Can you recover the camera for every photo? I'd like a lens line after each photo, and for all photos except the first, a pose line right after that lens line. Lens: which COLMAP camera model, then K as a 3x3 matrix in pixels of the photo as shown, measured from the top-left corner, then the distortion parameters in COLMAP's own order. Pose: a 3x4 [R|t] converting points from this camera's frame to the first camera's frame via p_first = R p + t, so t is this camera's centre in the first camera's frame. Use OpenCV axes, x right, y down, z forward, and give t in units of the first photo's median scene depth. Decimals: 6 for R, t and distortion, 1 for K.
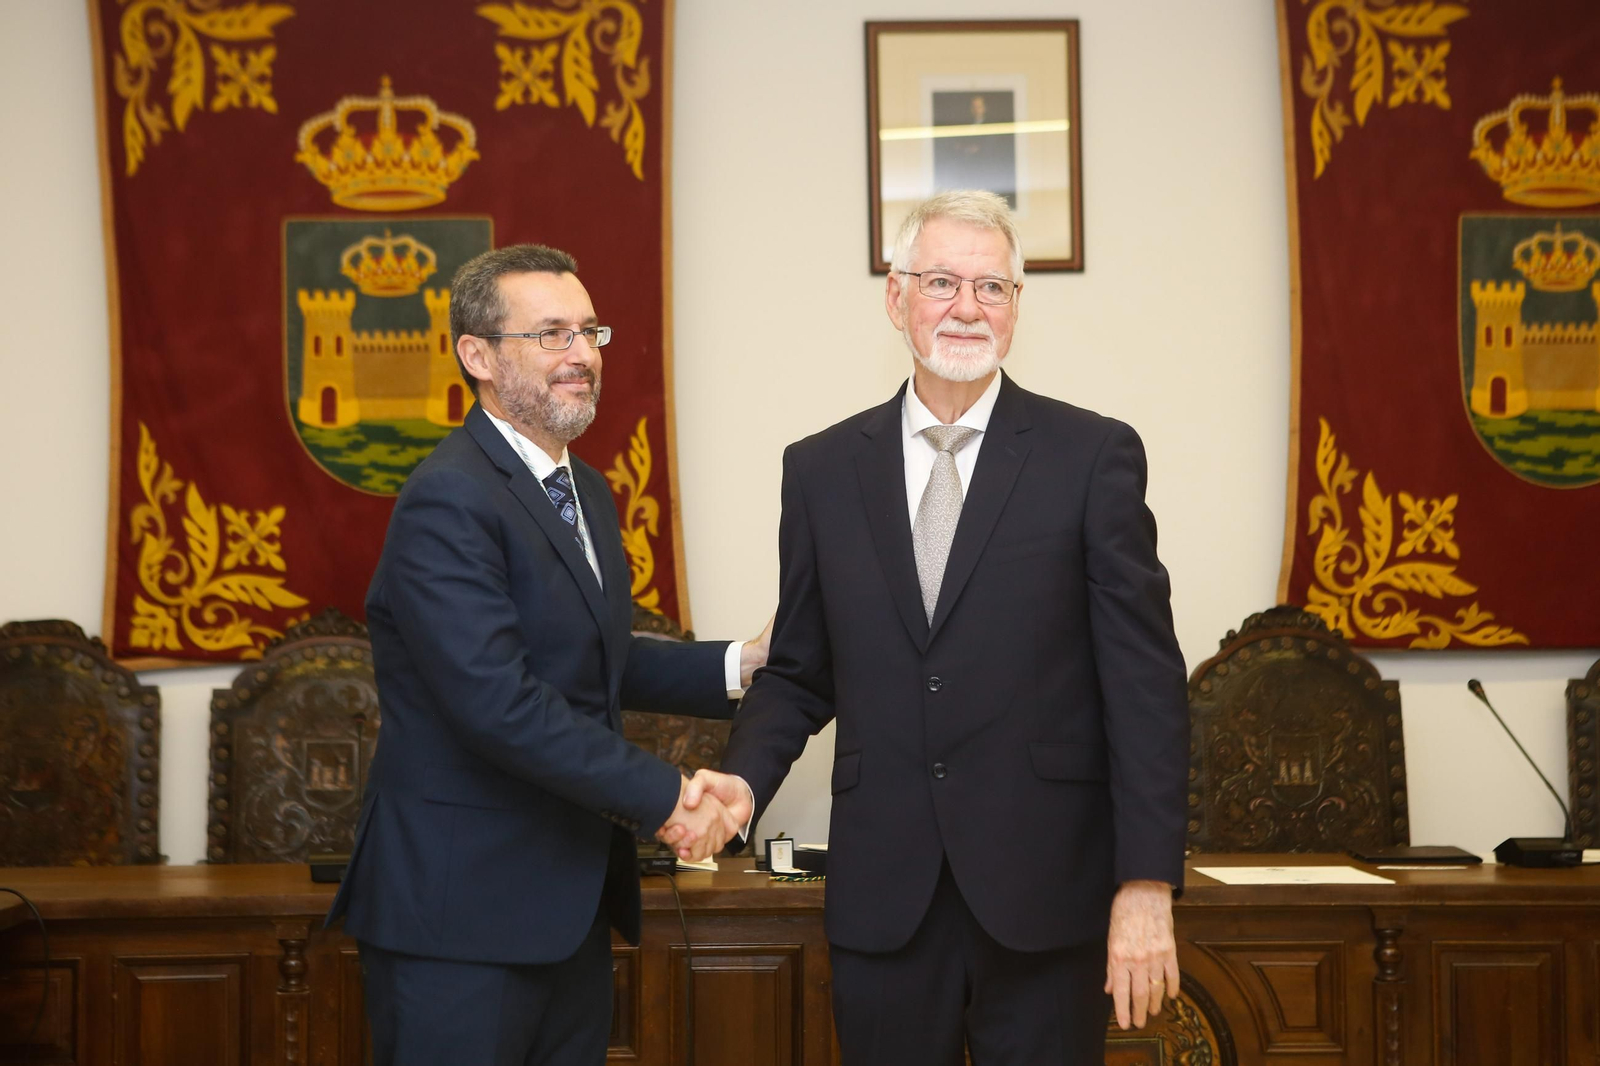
lens RADIAL K [[3021.5, 0, 841.2], [0, 3021.5, 550.0], [0, 0, 1]] dist [0.083570, 0.000000]
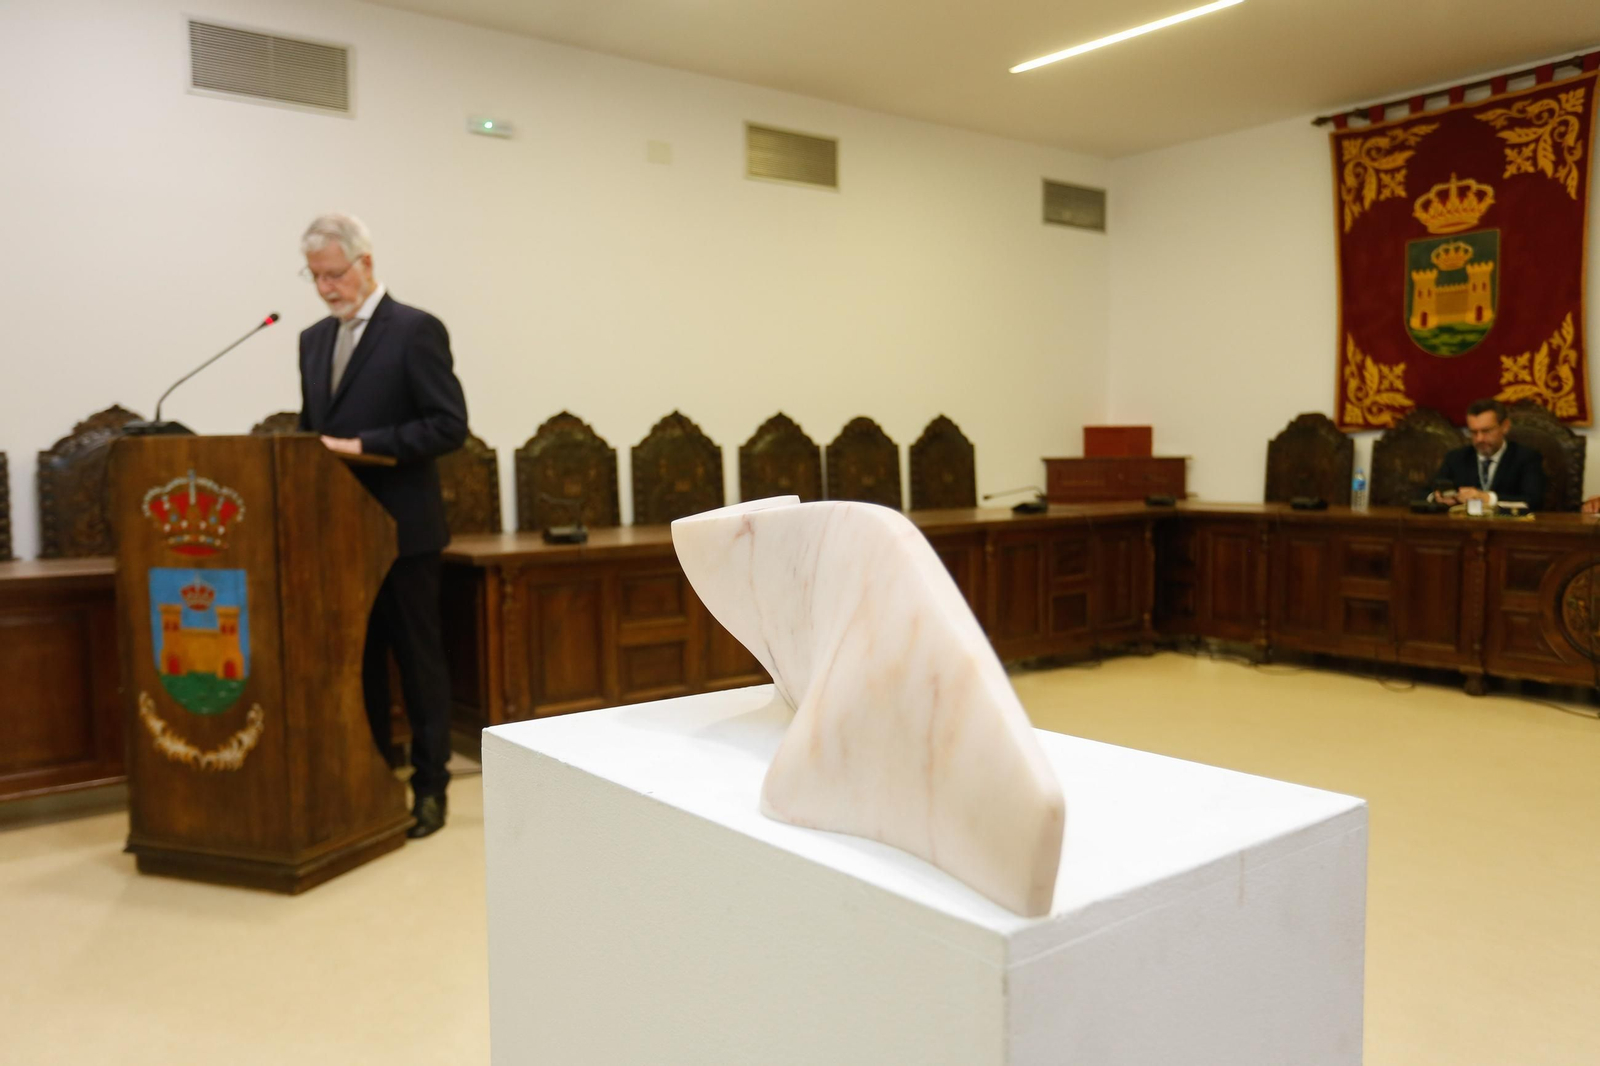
lens RADIAL K [[1265.5, 0, 808.3], [0, 1265.5, 537.8], [0, 0, 1]] dist [0.019886, 0.029580]
pose [[0.595080, 0.059616, -0.801452, 0.353695], [0.033339, 0.994555, 0.098734, 0.007769], [0.802975, -0.085474, 0.589853, 0.008220]]
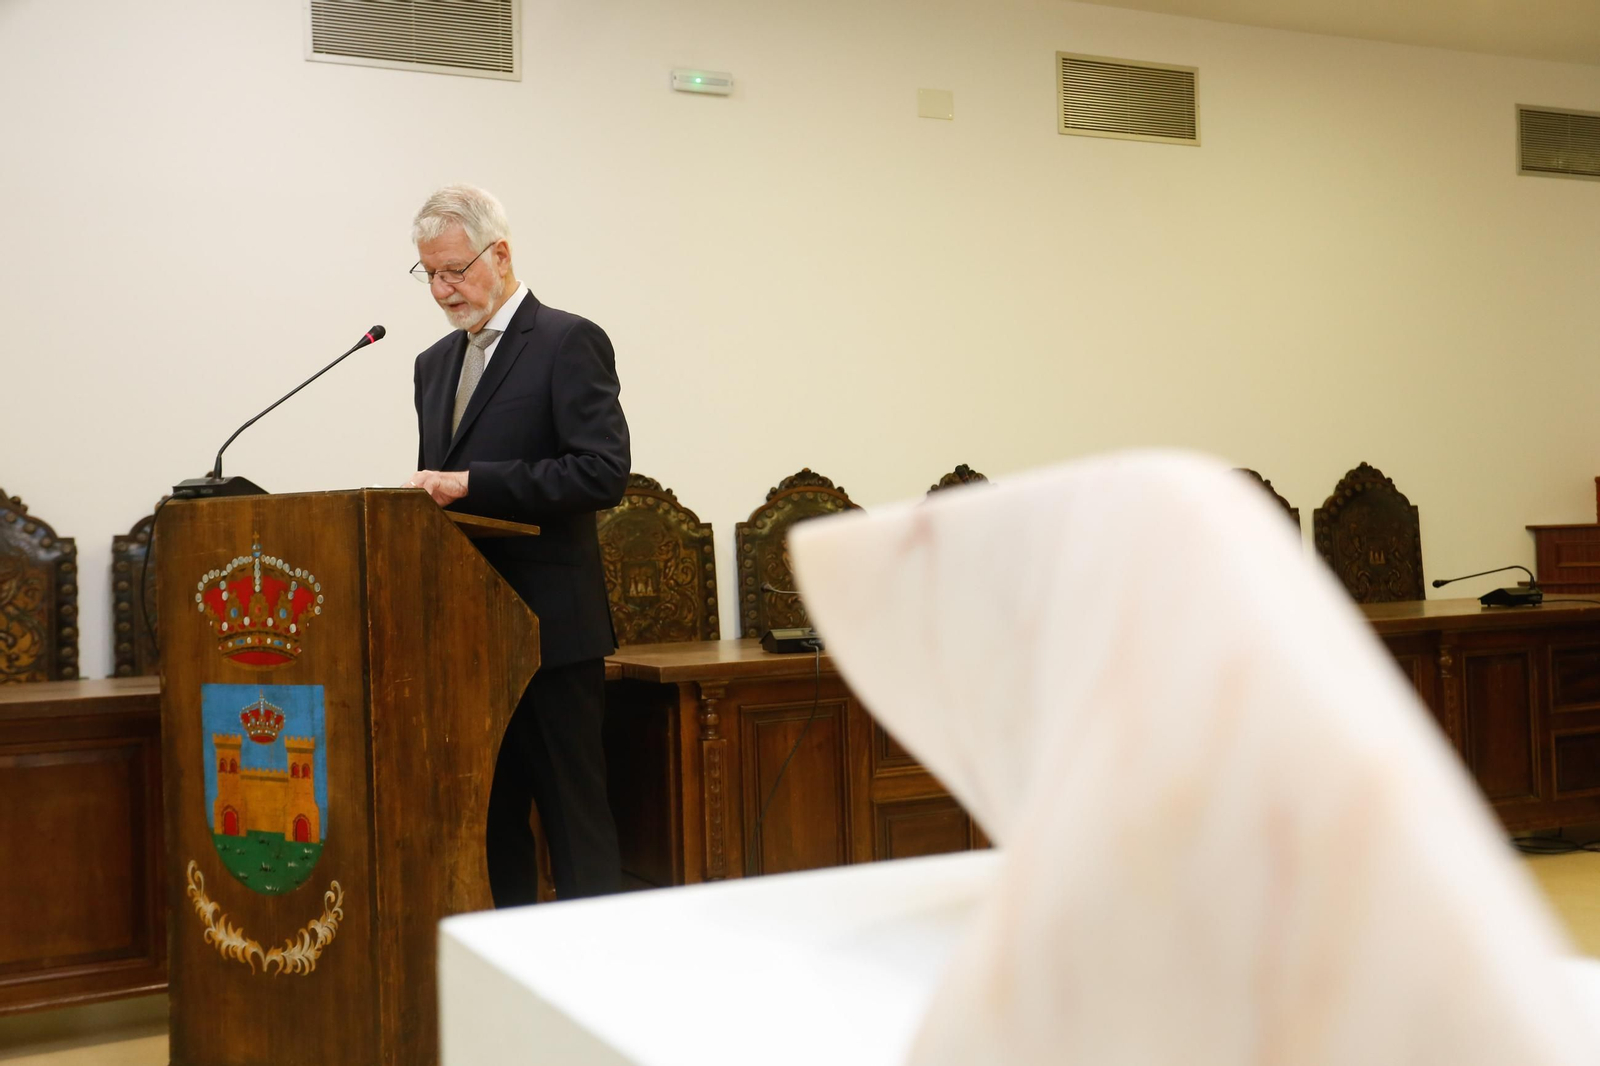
lens RADIAL K [[1741.4, 0, 807.7], [0, 1741.4, 539.1], [0, 0, 1]] dist [0.081320, 0.000000]
pose [[0.418589, -0.006935, -0.908149, 0.324008], [0.061374, 0.997901, 0.020668, 0.018090], [0.906100, -0.064389, 0.418136, 0.039024]]
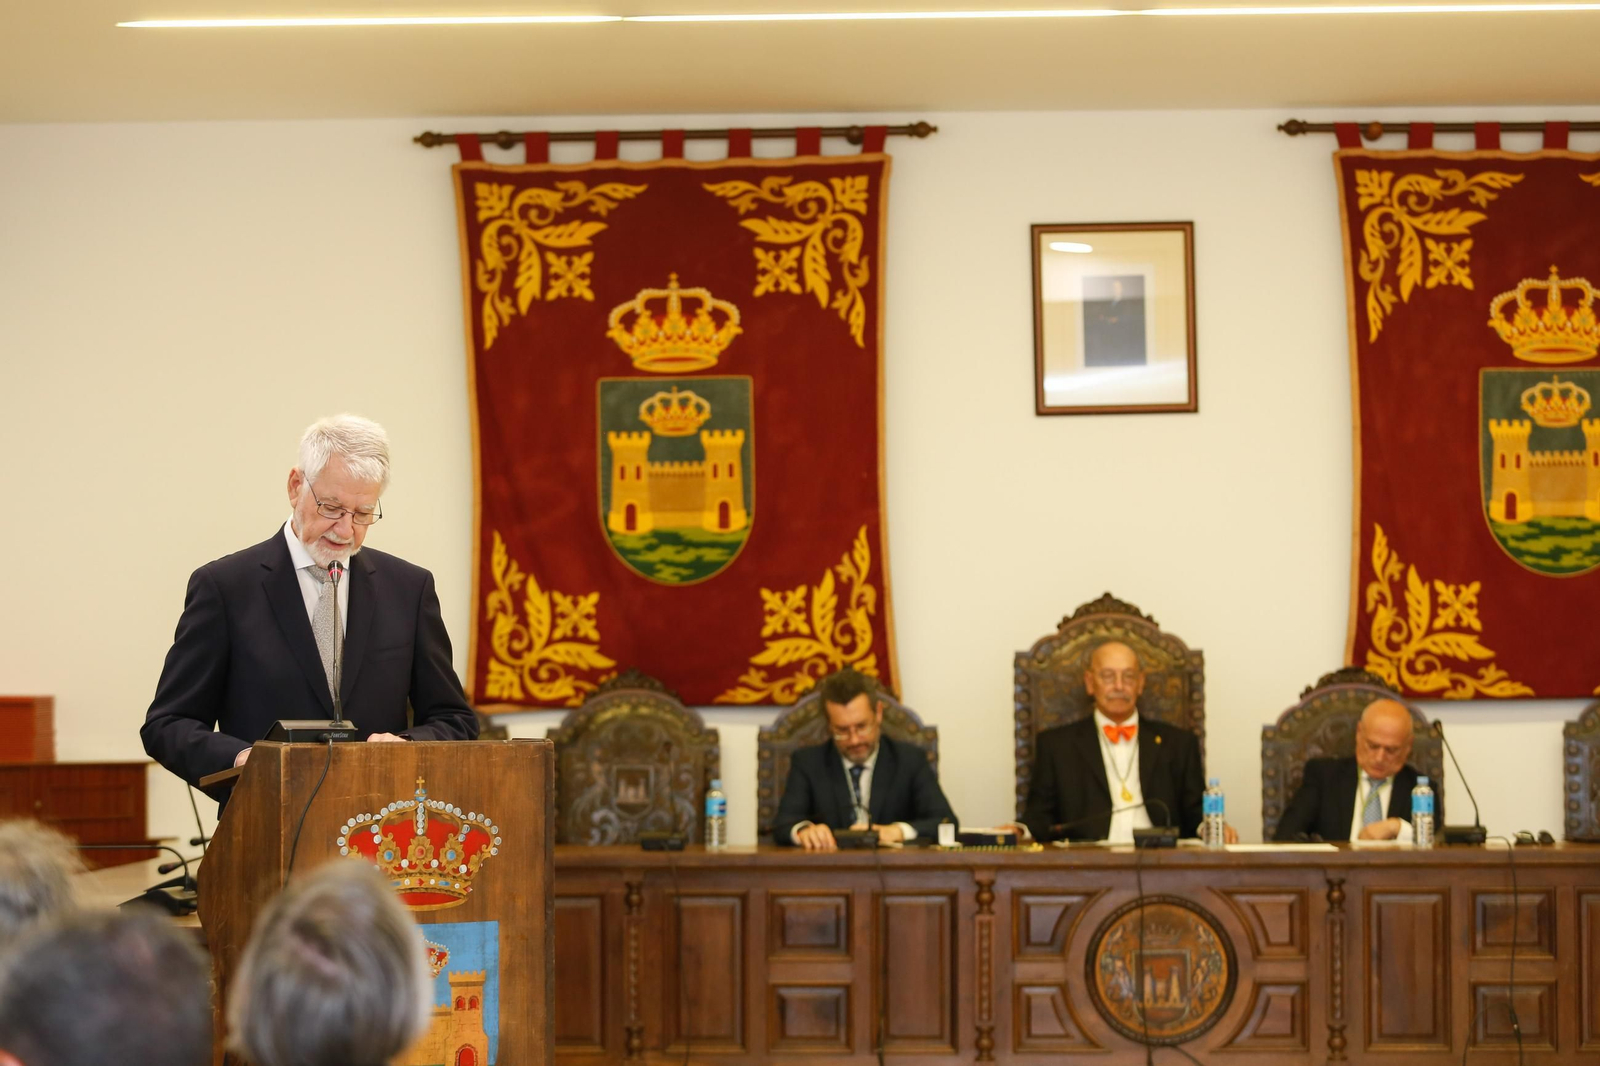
lens RADIAL K [[4480.5, 0, 881.6], [0, 4480.5, 400.9], [0, 0, 1]] dist [-0.097510, 0.000000]
pose [[0.996889, -0.004155, -0.078710, 0.098406], [0.001925, 0.999595, -0.028380, -0.042699], [0.078796, 0.028140, 0.996494, -0.972963]]
